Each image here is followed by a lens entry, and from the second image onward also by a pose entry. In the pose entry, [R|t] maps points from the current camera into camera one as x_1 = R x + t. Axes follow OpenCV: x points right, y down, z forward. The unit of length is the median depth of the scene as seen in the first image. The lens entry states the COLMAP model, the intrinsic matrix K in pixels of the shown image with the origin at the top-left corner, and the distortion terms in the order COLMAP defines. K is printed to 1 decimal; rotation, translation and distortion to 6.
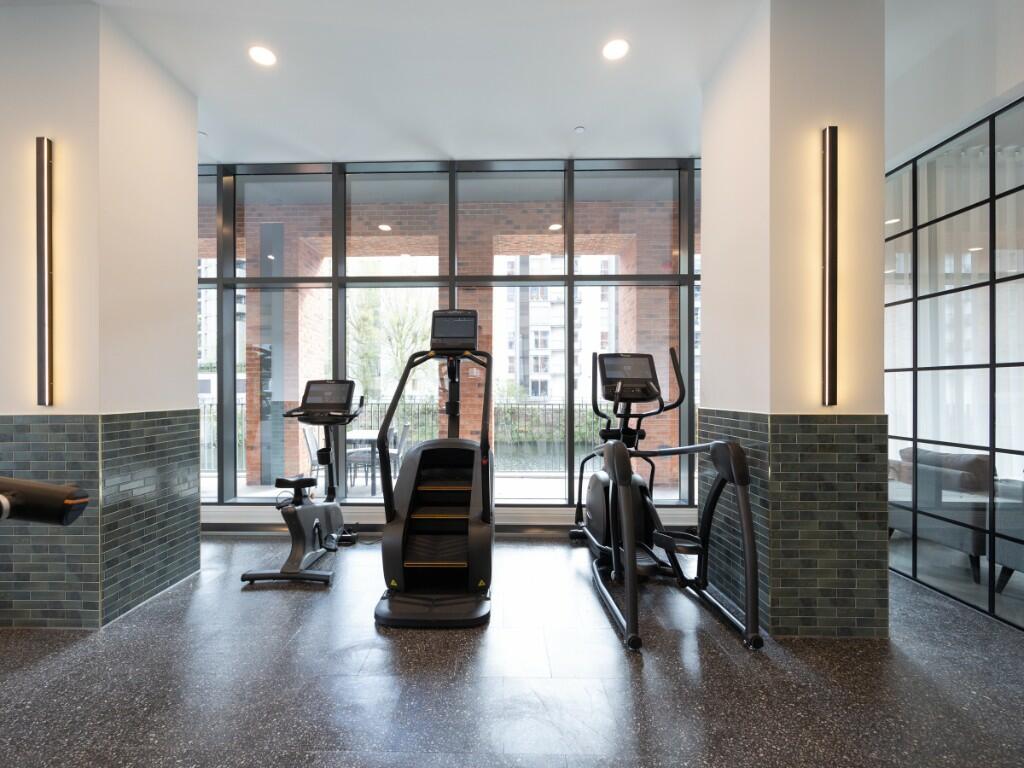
lens RADIAL K [[420.1, 0, 512.0], [0, 420.1, 384.0], [0, 0, 1]] dist [0.001847, 0.000265]
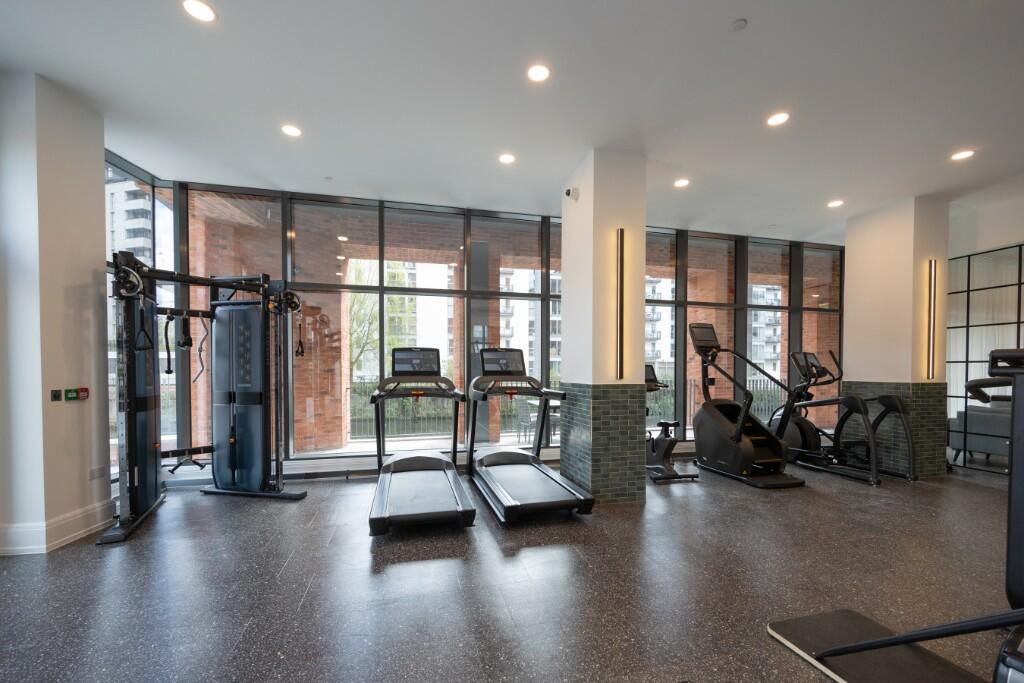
lens RADIAL K [[414.0, 0, 510.4], [0, 414.0, 353.1], [0, 0, 1]] dist [0.010876, -0.000132]
pose [[0.961071, 0.016753, 0.275792, -2.046590], [-0.008179, 0.999448, -0.032208, -0.000595], [-0.276179, 0.028698, 0.960678, -0.591484]]
